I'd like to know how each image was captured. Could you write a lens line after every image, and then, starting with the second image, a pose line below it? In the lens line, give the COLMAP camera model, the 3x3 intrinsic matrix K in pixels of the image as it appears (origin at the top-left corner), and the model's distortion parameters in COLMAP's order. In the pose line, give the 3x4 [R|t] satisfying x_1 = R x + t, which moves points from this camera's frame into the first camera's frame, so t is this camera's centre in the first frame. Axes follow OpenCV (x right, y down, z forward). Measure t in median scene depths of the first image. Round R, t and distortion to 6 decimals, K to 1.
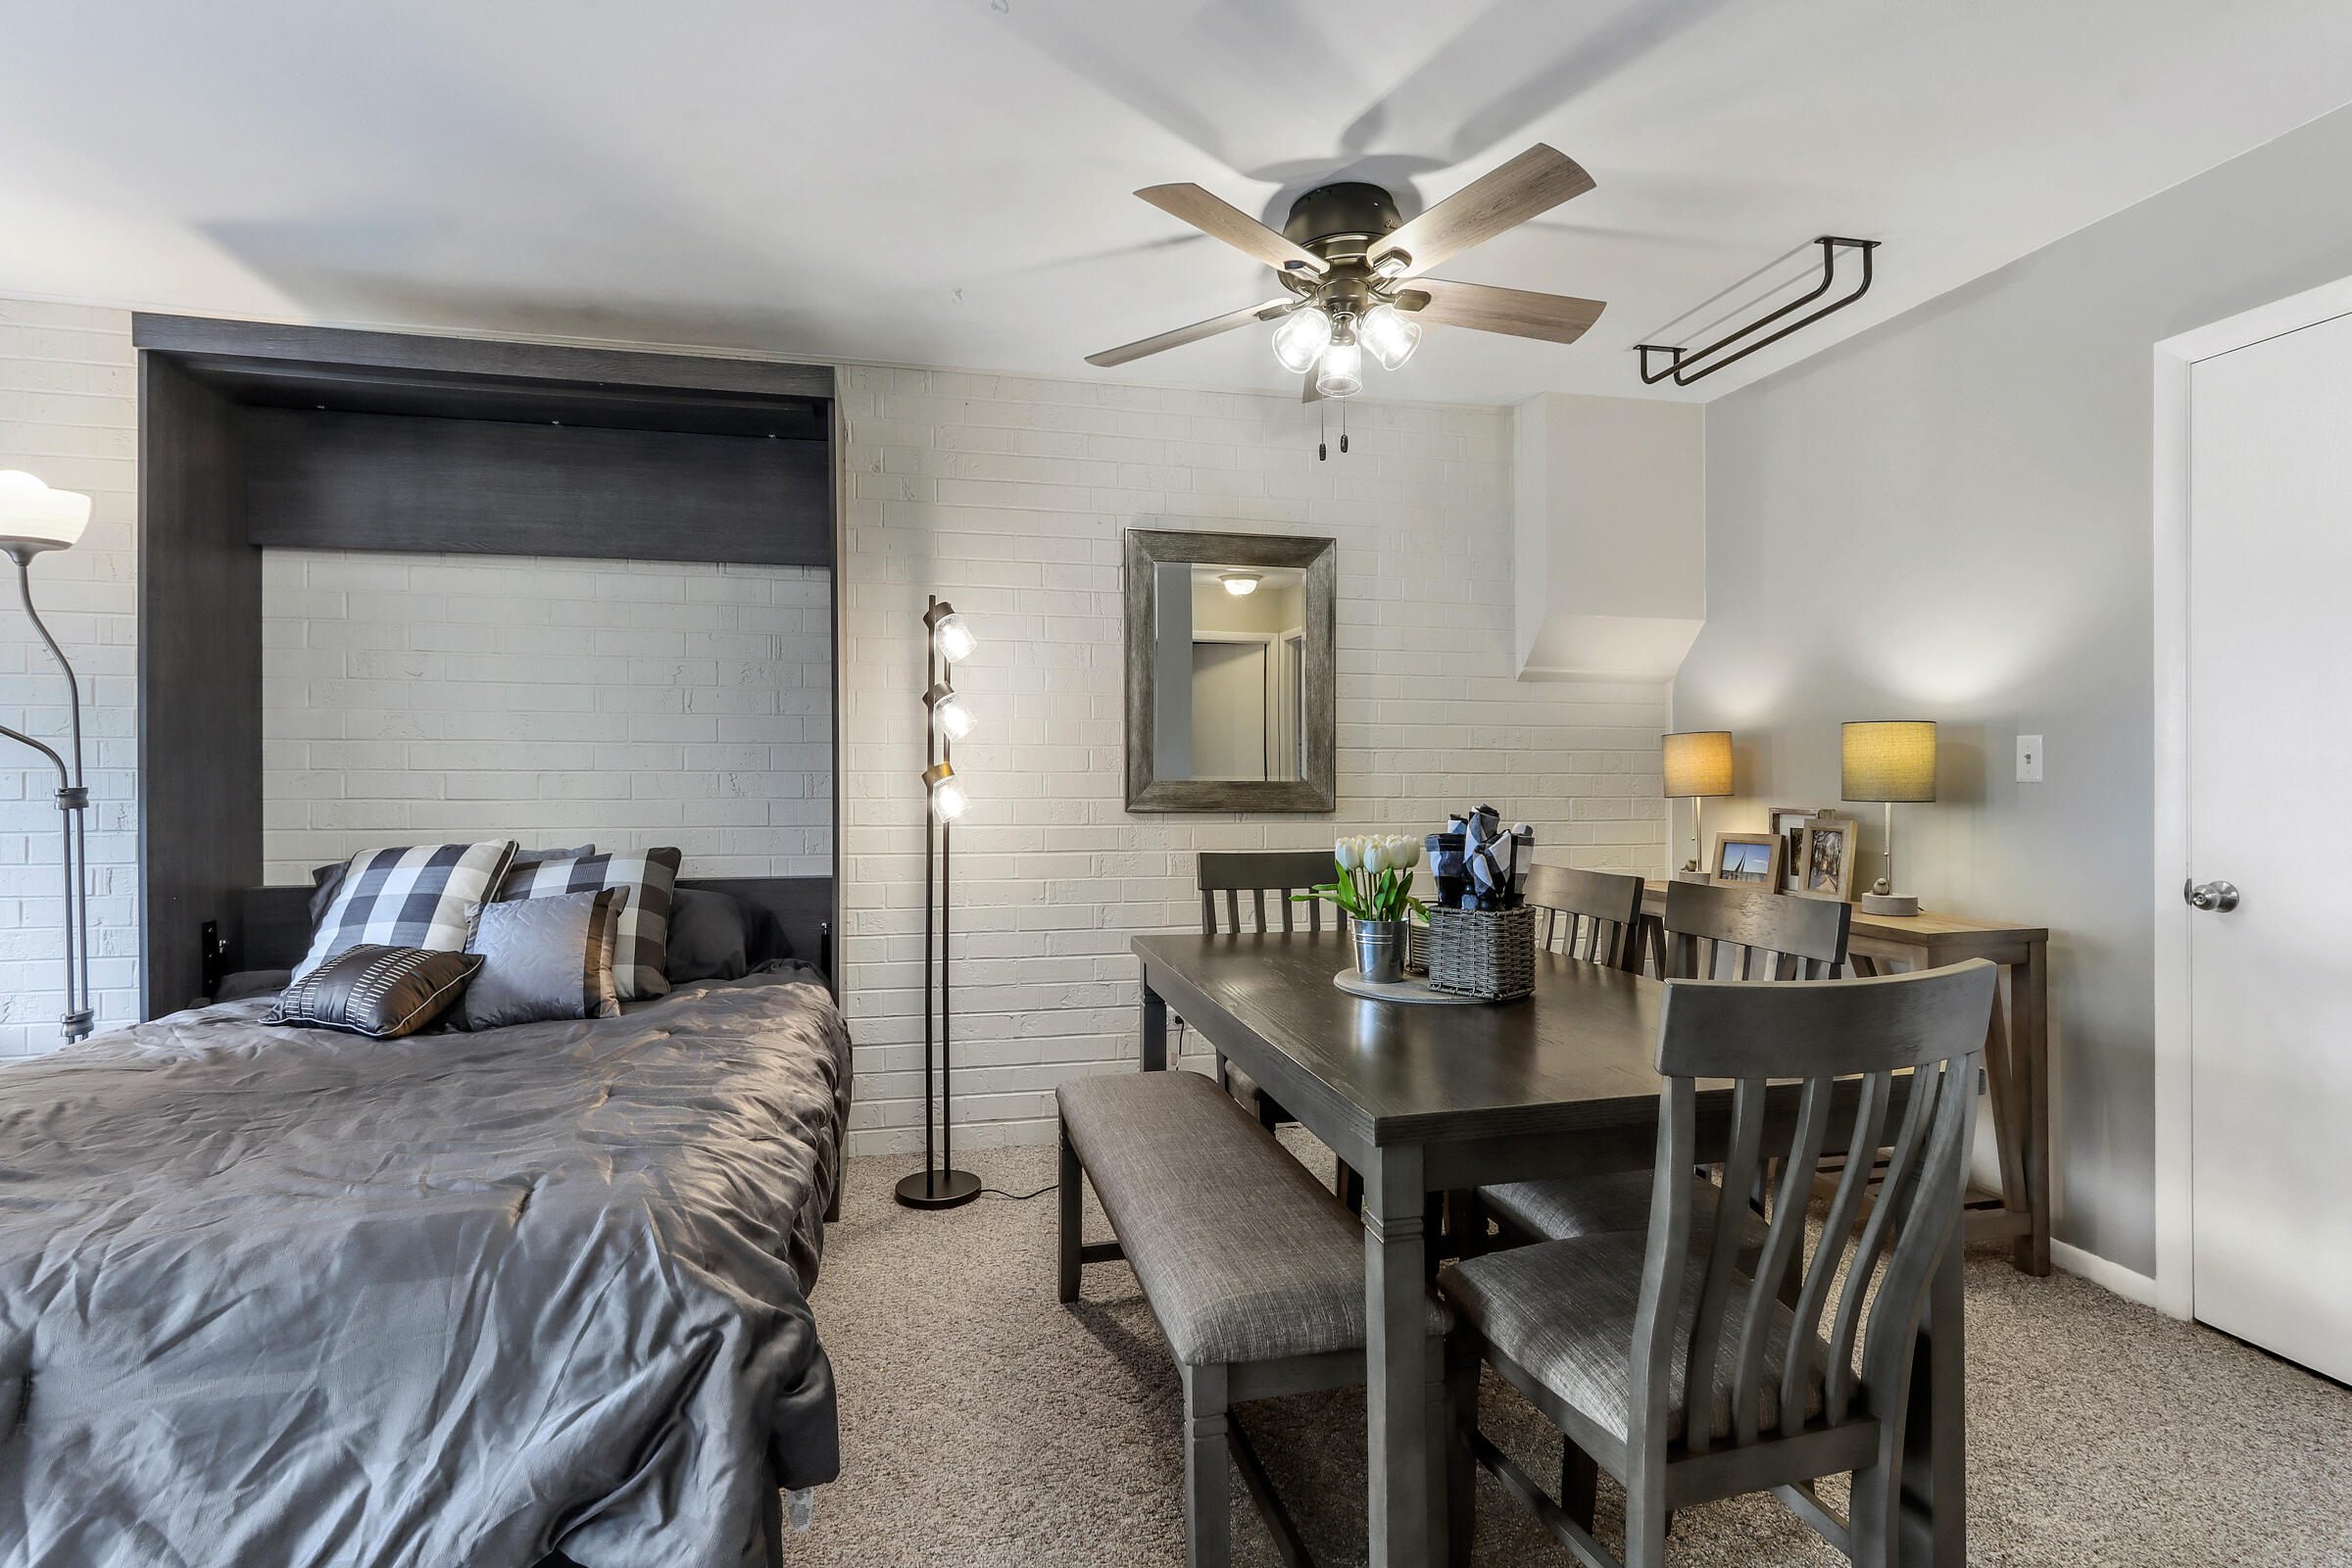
lens RADIAL K [[1167.2, 0, 1186.9], [0, 1167.2, 787.4], [0, 0, 1]] dist [-0.002149, 0.000287]
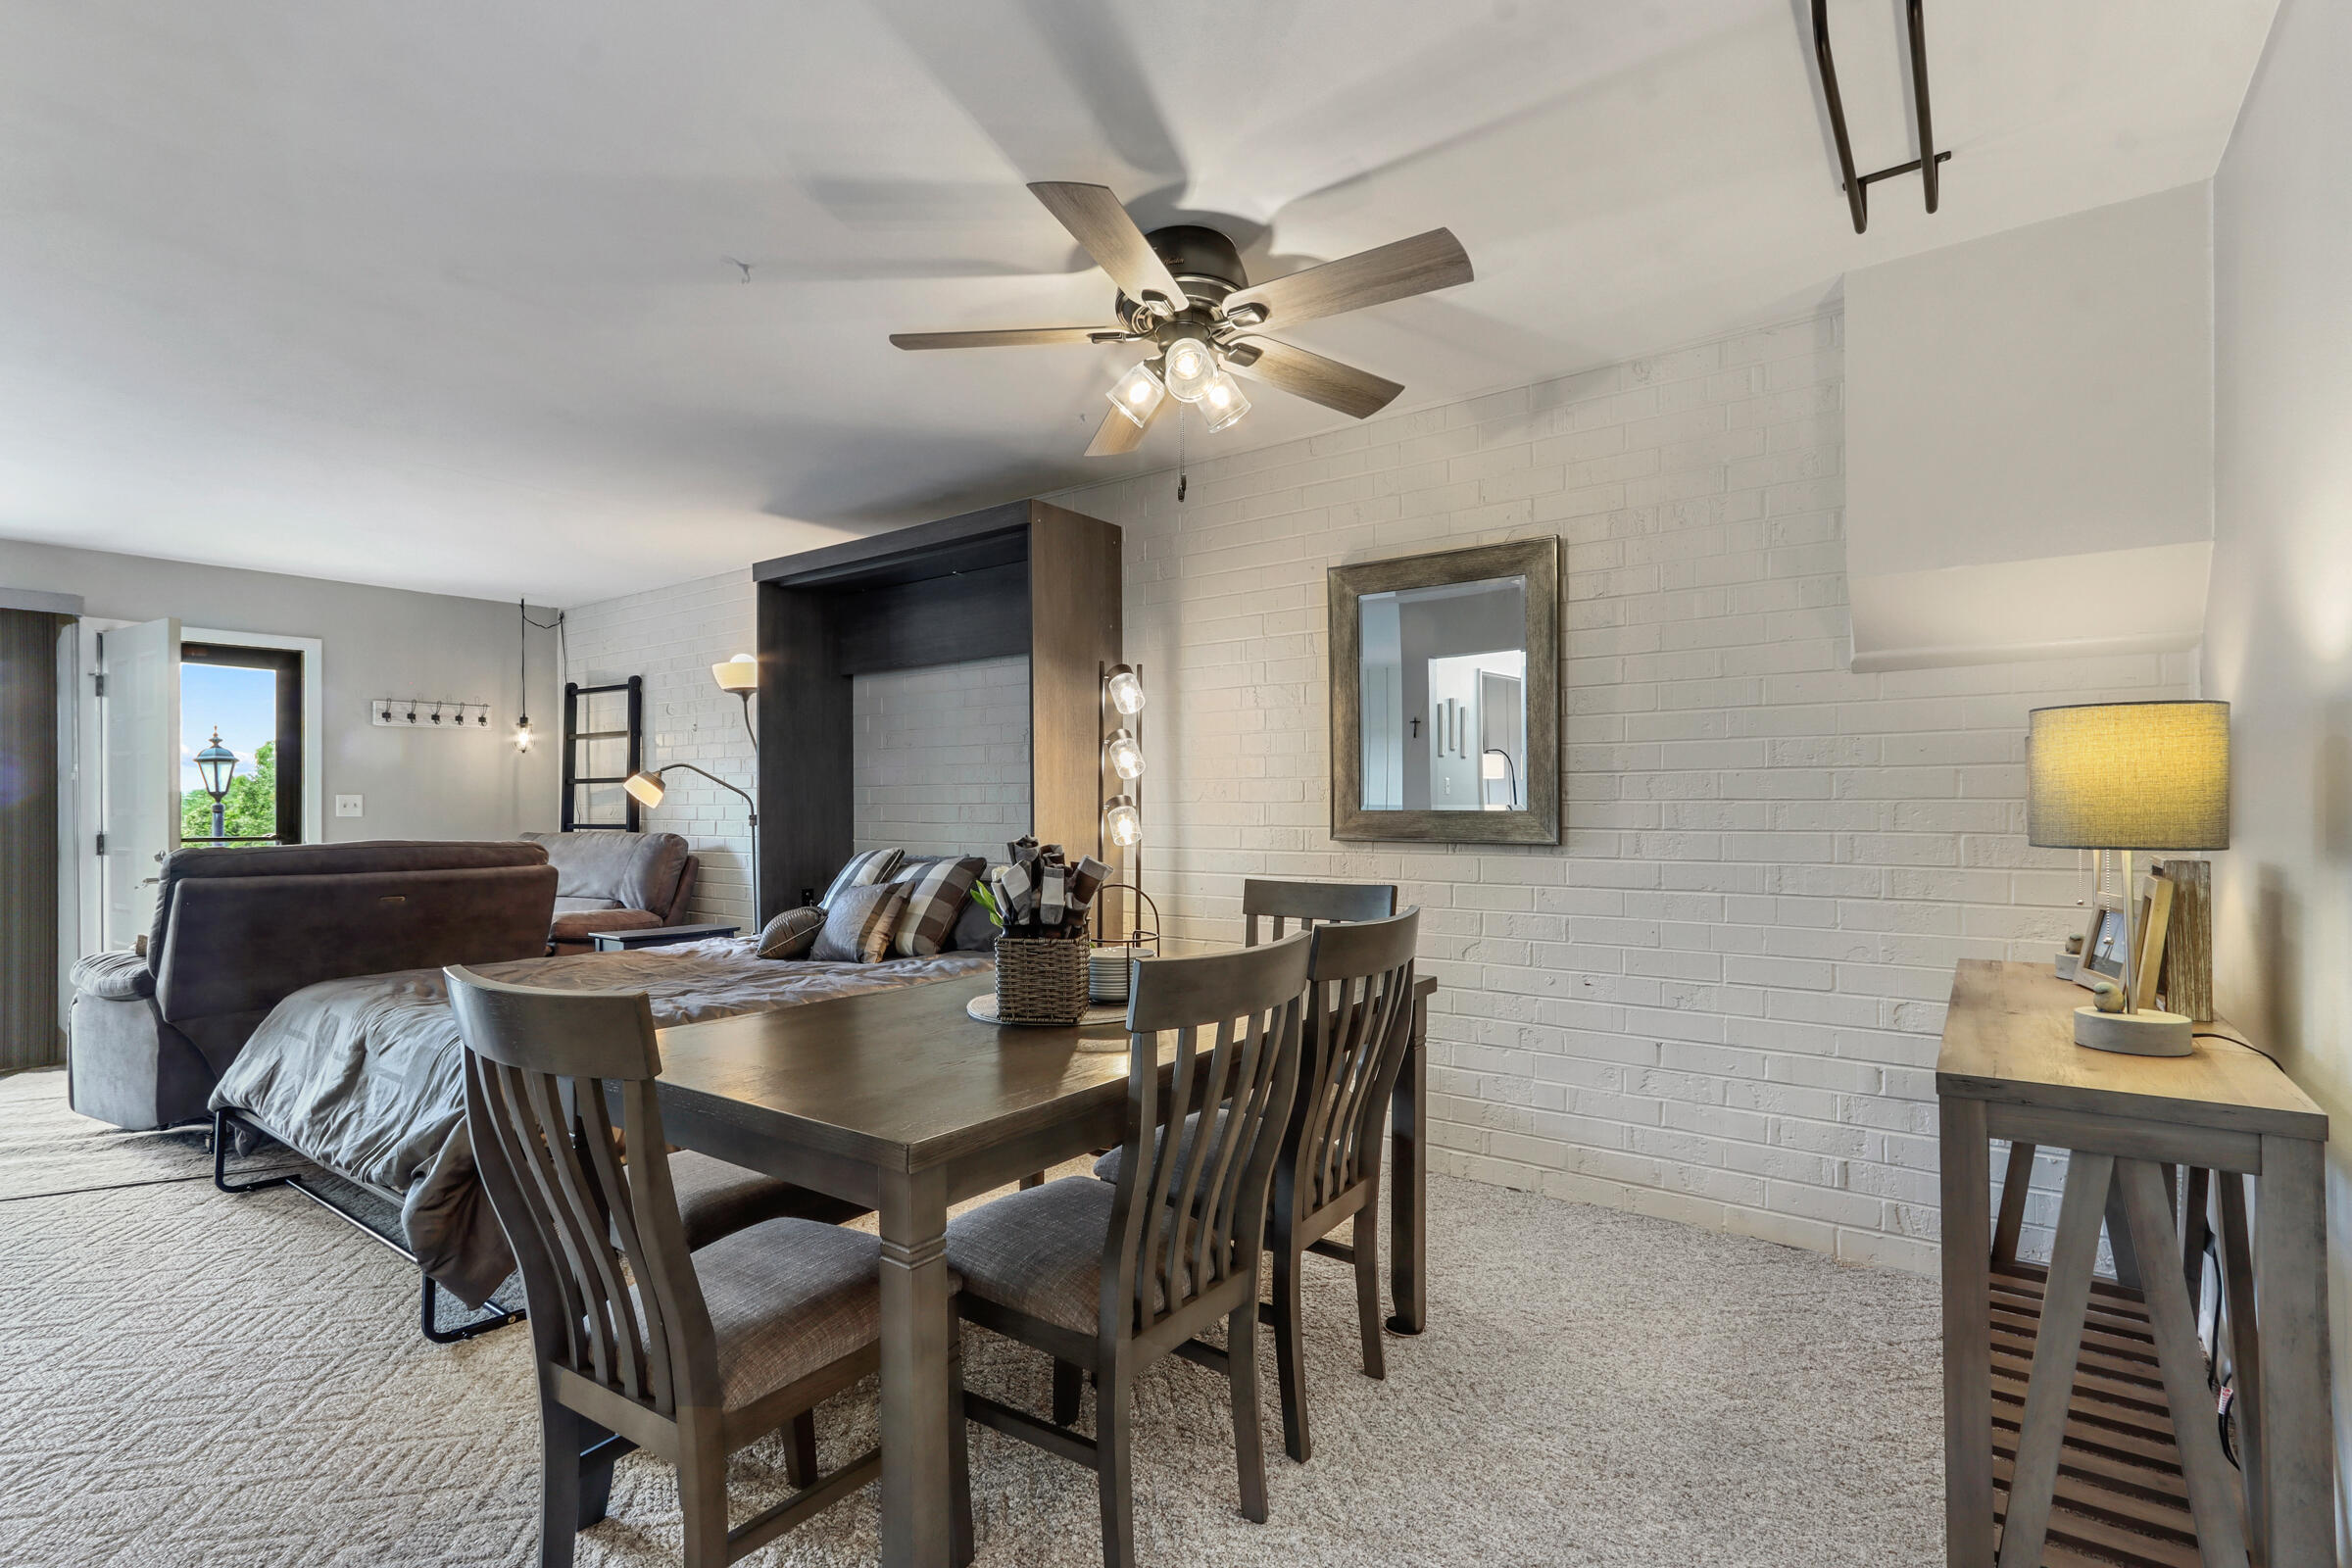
lens RADIAL K [[1106.7, 0, 1225.0], [0, 1106.7, 824.6], [0, 0, 1]] dist [0.001776, 0.002634]
pose [[0.644667, 0.008012, -0.764422, 0.647444], [-0.004003, 0.999967, 0.007105, 0.000568], [0.764453, -0.001520, 0.644677, 0.283735]]
